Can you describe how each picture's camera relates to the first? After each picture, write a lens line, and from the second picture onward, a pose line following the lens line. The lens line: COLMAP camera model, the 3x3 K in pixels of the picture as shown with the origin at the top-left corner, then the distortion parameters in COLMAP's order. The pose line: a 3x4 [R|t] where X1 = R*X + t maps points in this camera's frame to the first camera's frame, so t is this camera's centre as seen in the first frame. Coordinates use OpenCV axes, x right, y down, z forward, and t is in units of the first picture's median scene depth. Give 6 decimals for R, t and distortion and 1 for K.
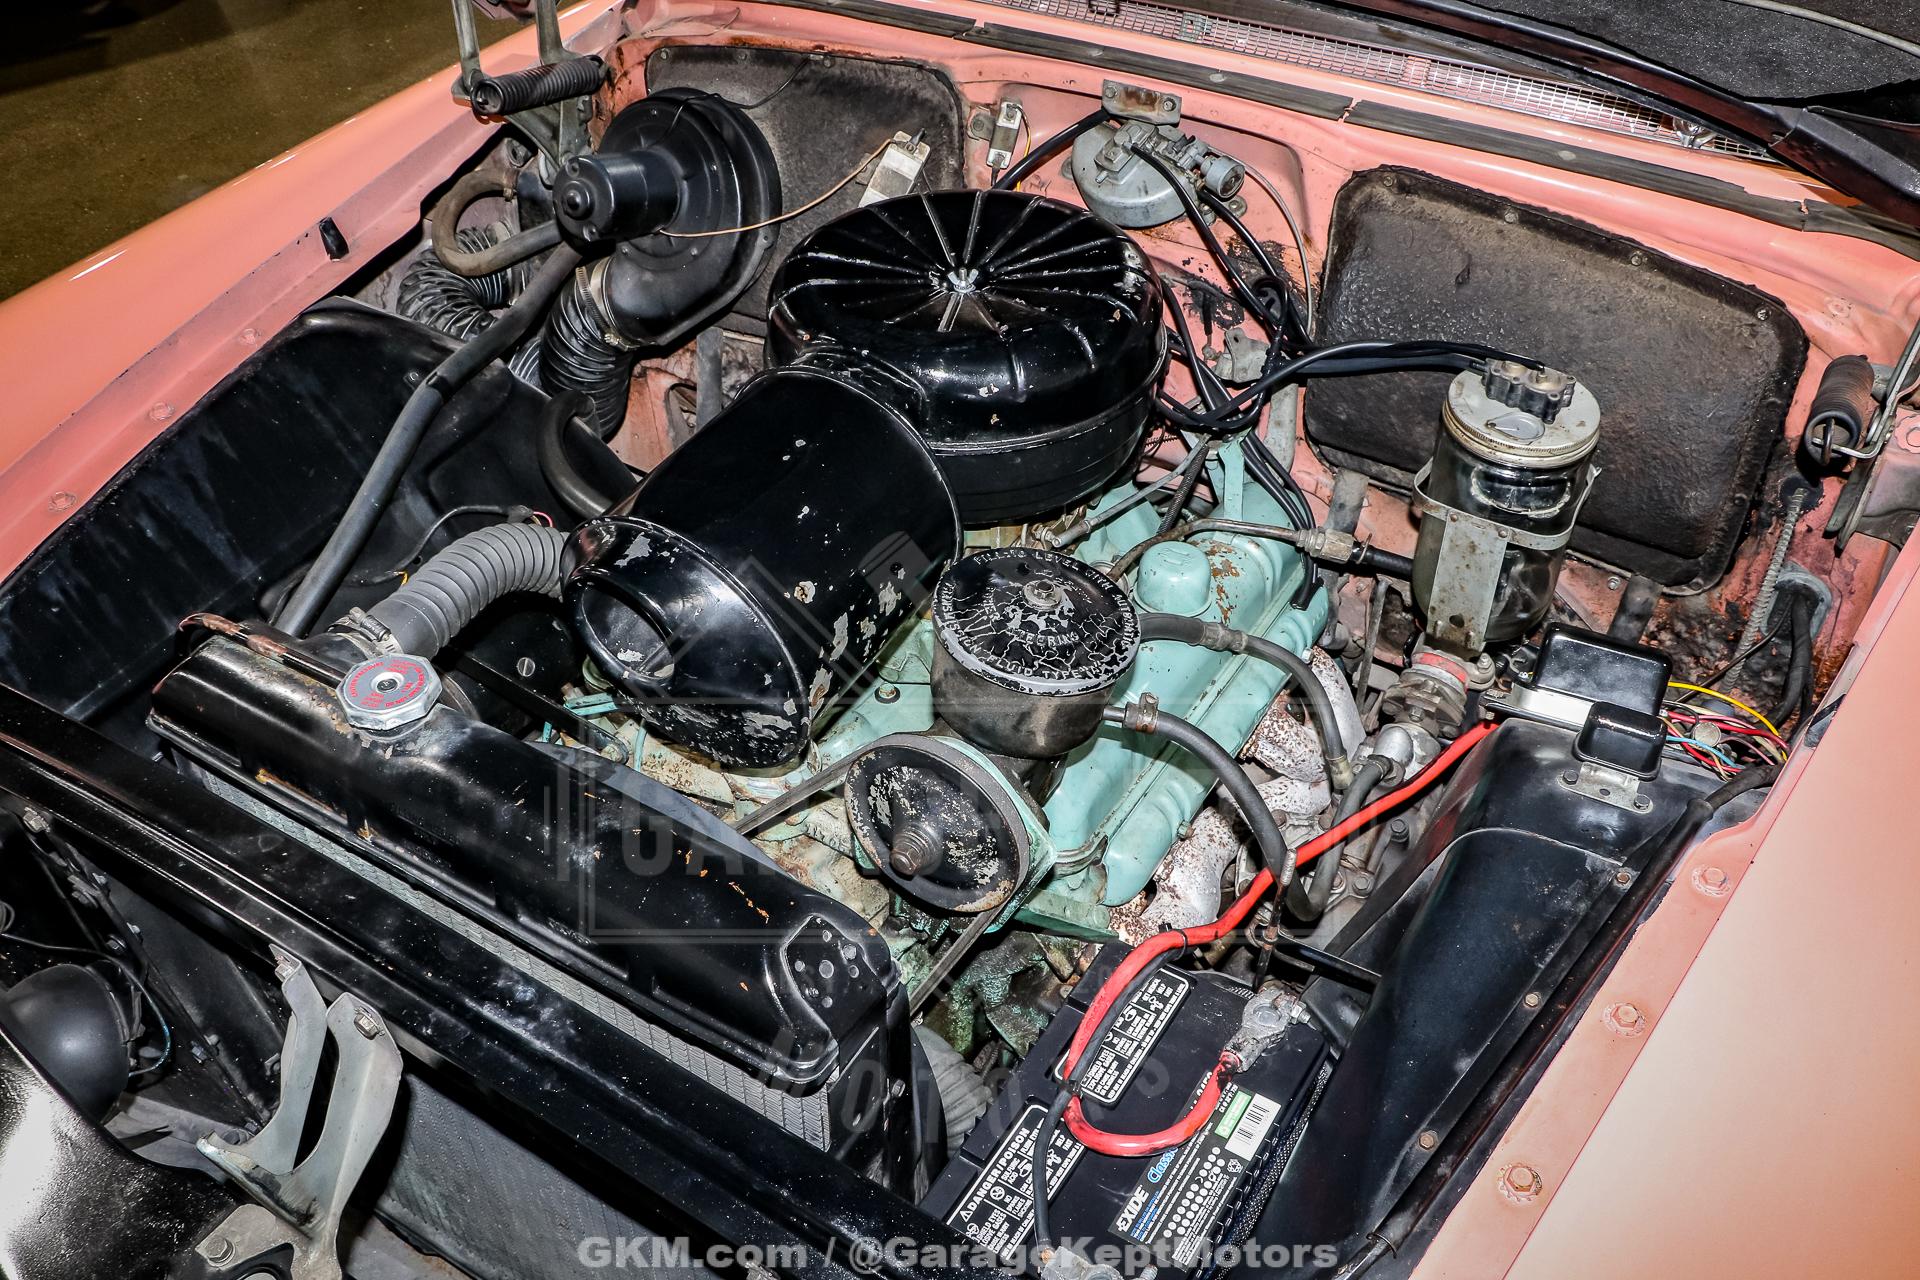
lens RADIAL K [[1613.5, 0, 960.0], [0, 1613.5, 640.0], [0, 0, 1]] dist [-0.179138, 0.163440]
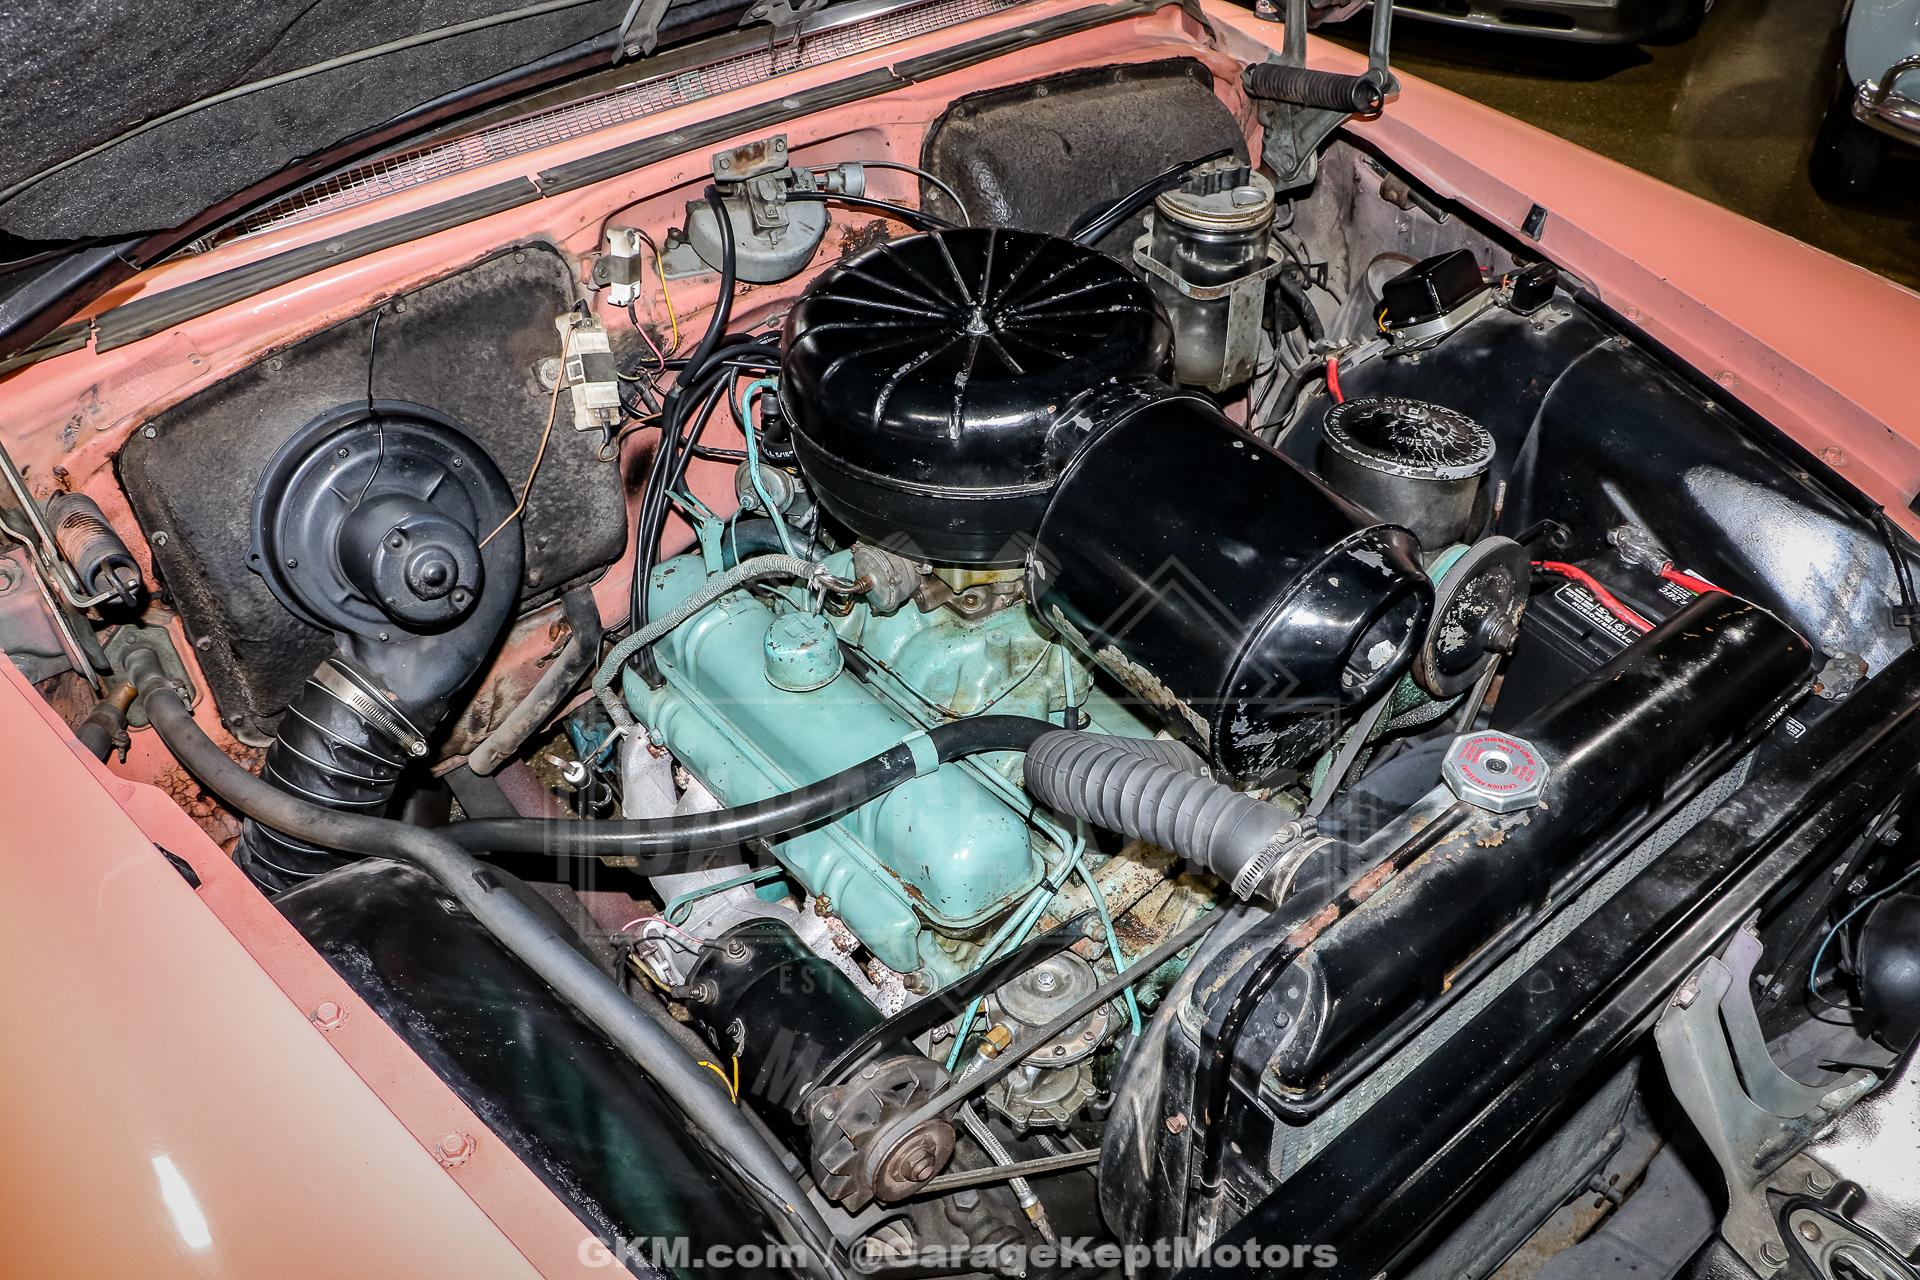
lens RADIAL K [[1613.5, 0, 960.0], [0, 1613.5, 640.0], [0, 0, 1]] dist [-0.179138, 0.163440]
pose [[0.349571, -0.600336, 0.719303, -0.780850], [0.617108, 0.725212, 0.305362, -0.363912], [-0.704966, 0.337142, 0.623985, 0.411153]]
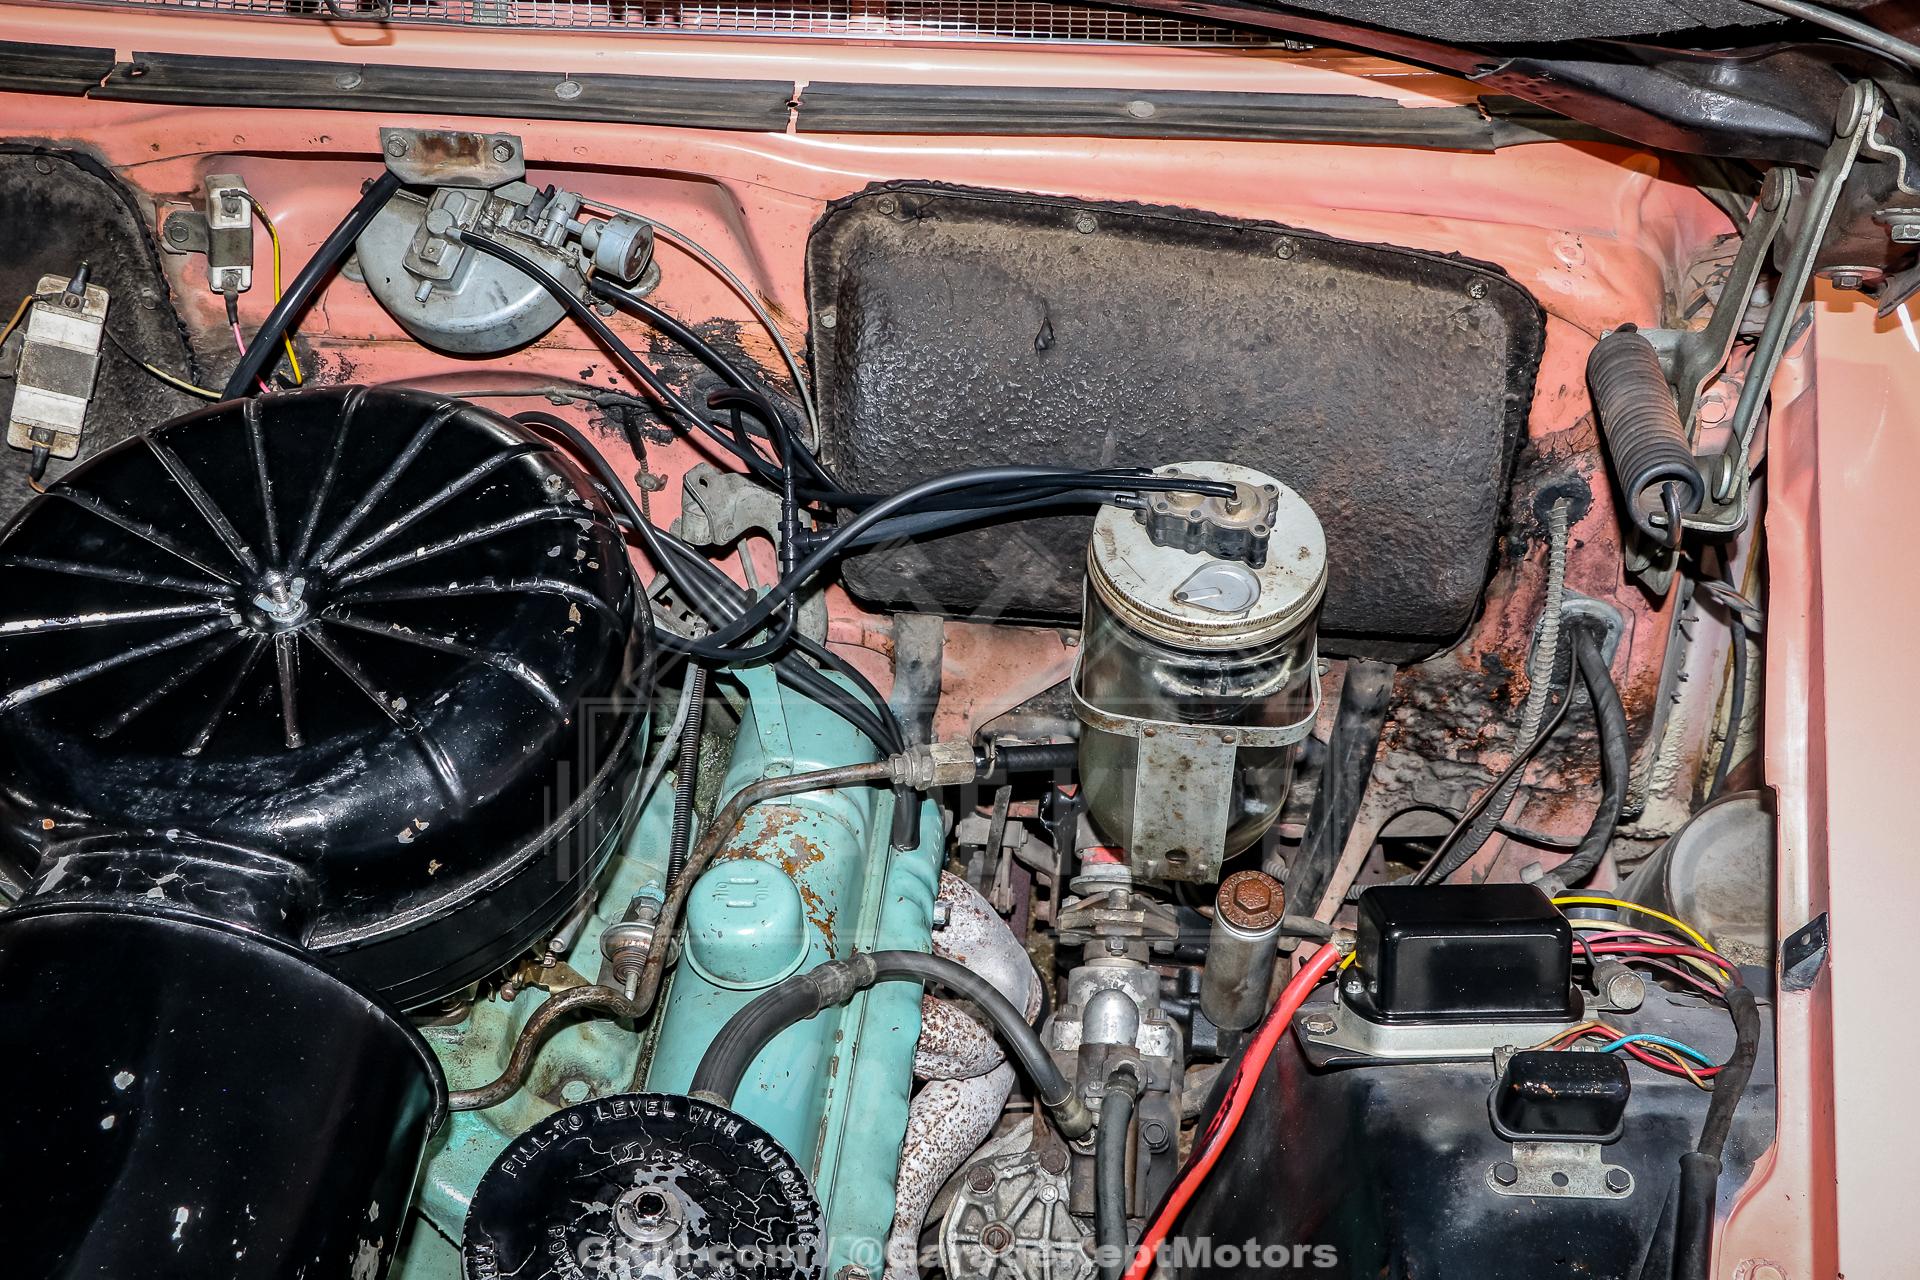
lens RADIAL K [[2115.2, 0, 960.0], [0, 2115.2, 640.0], [0, 0, 1]] dist [-0.103256, 0.286849]
pose [[0.901776, -0.296765, 0.314214, -0.018246], [0.275570, 0.954856, 0.110960, -0.210387], [-0.332958, -0.013473, 0.942845, 0.190782]]
